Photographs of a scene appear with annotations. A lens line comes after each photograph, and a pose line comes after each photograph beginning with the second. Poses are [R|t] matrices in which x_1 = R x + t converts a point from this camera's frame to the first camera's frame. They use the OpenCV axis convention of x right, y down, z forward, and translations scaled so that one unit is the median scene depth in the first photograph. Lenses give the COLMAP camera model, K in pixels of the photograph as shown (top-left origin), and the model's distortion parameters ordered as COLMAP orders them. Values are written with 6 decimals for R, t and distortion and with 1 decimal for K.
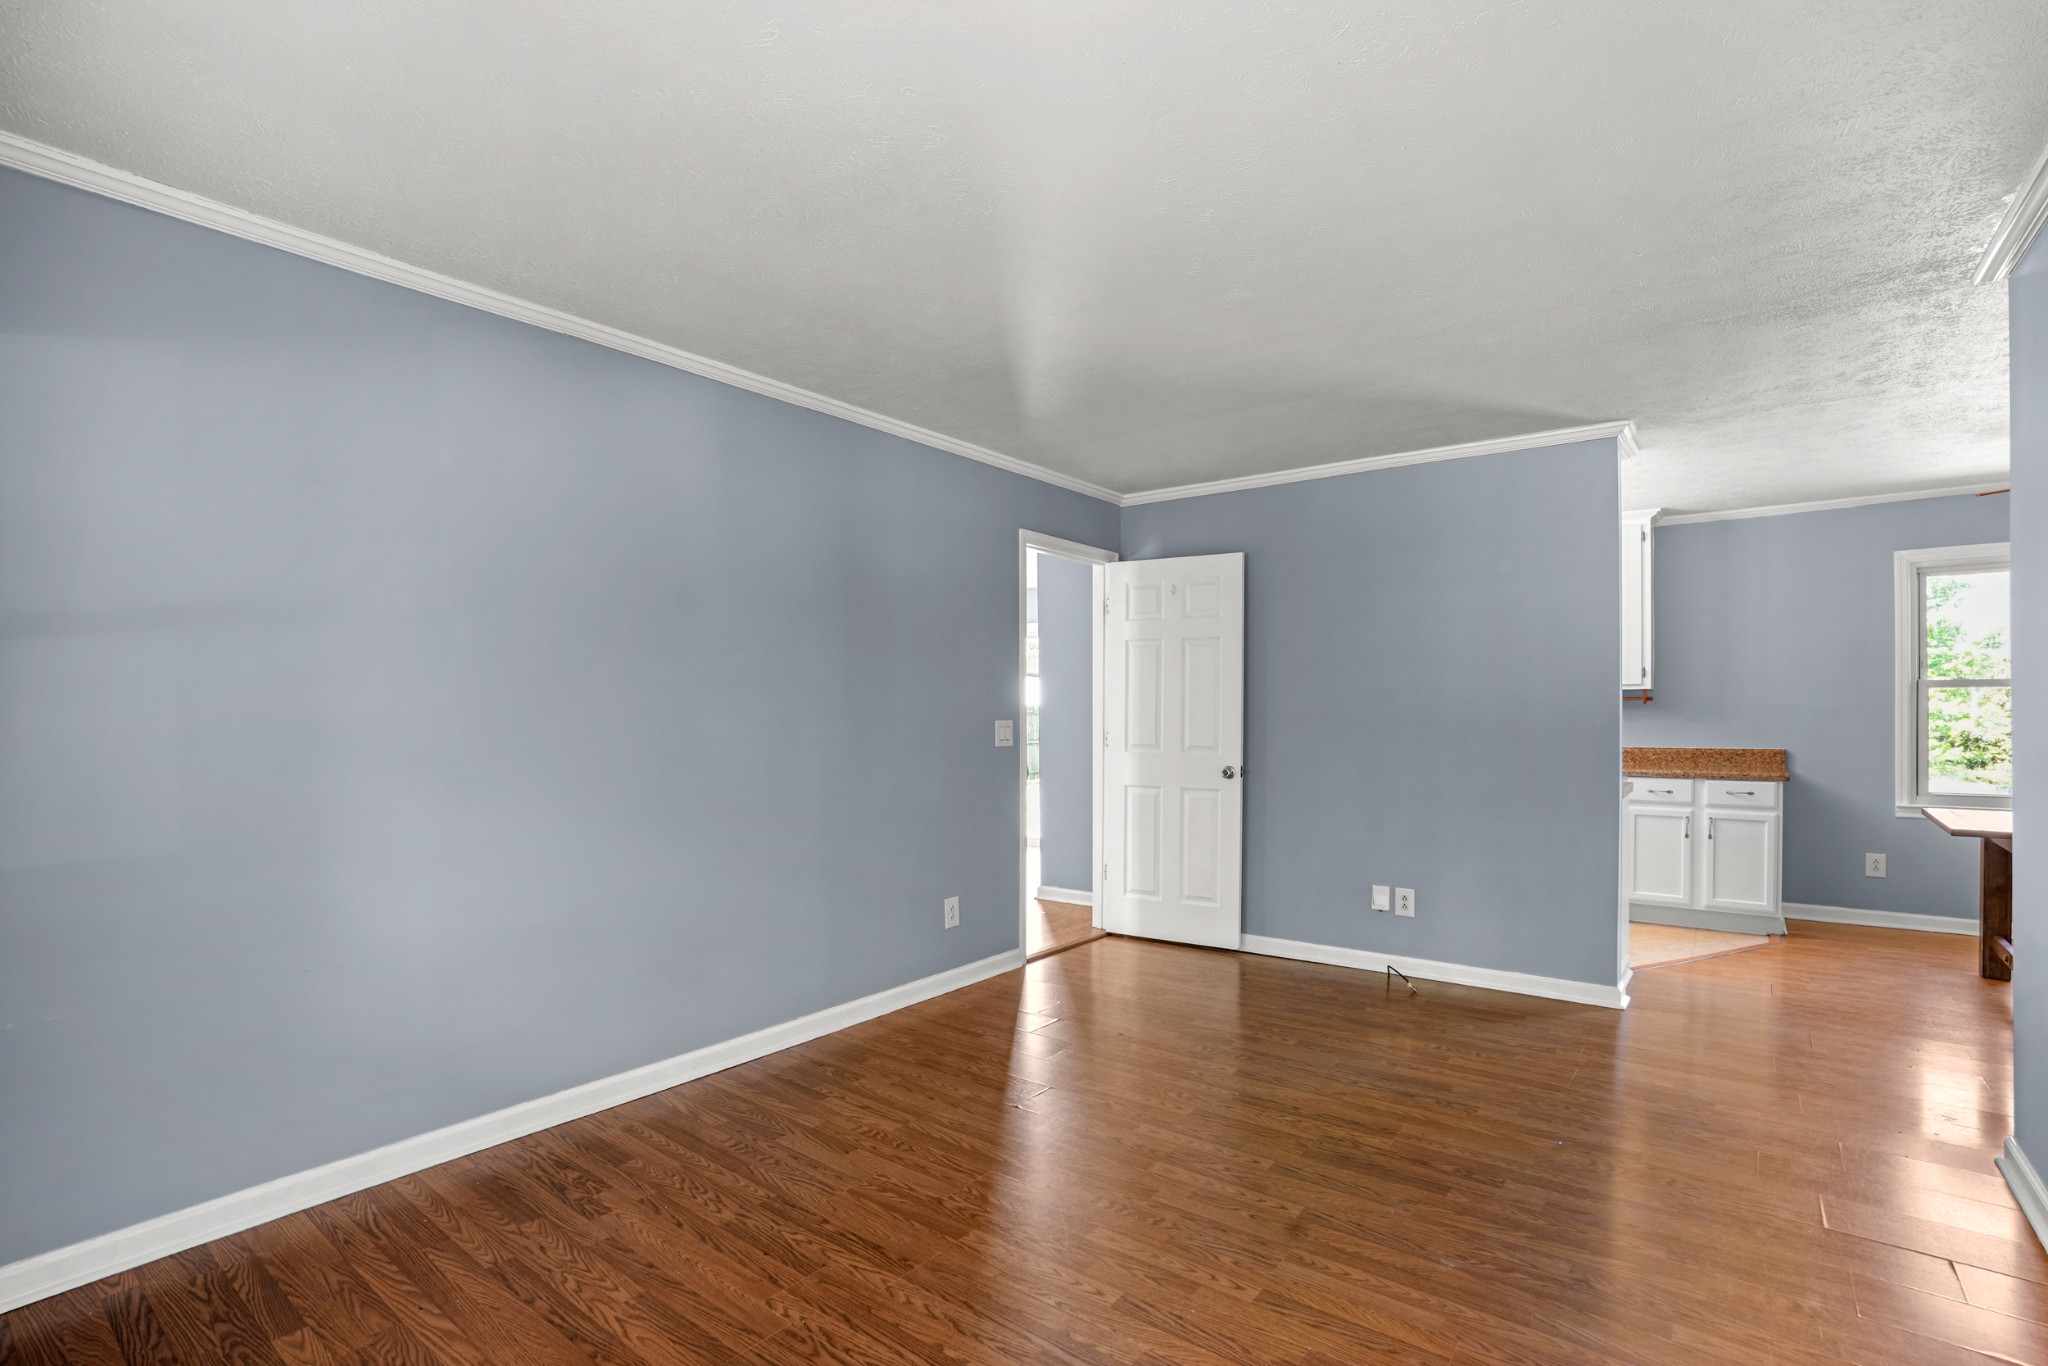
lens RADIAL K [[958.7, 0, 1007.4], [0, 958.7, 712.6], [0, 0, 1]] dist [-0.059857, 0.022966]
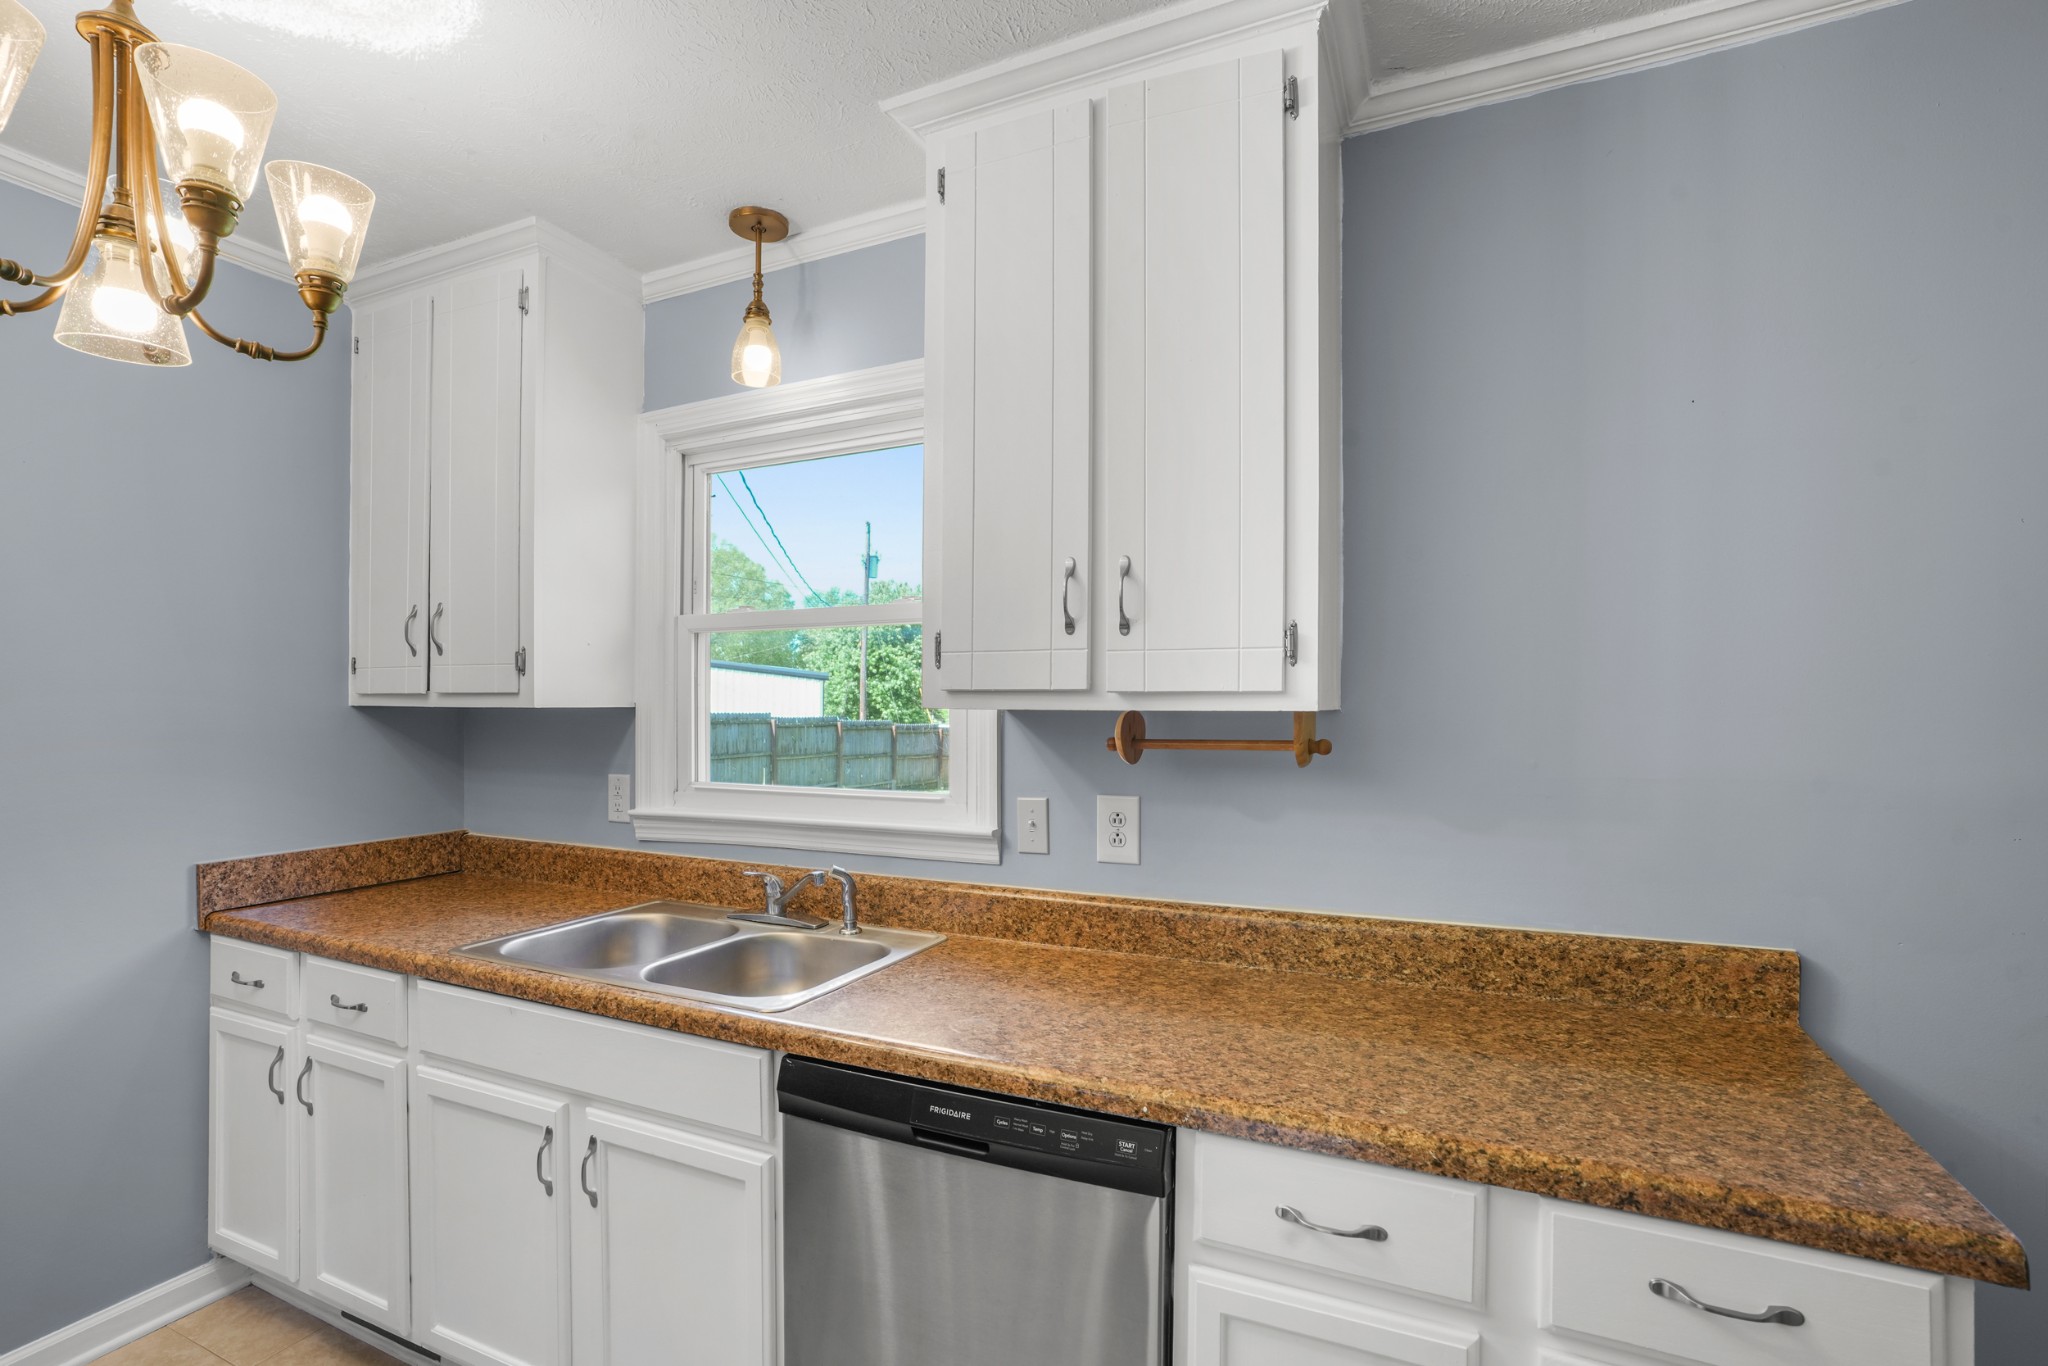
lens RADIAL K [[958.7, 0, 1058.2], [0, 958.7, 696.4], [0, 0, 1]] dist [-0.059857, 0.022966]
pose [[0.970090, 0.003658, 0.242719, 0.816156], [-0.001455, 0.999956, -0.009259, -0.038071], [-0.242742, 0.008629, 0.970052, 1.129017]]
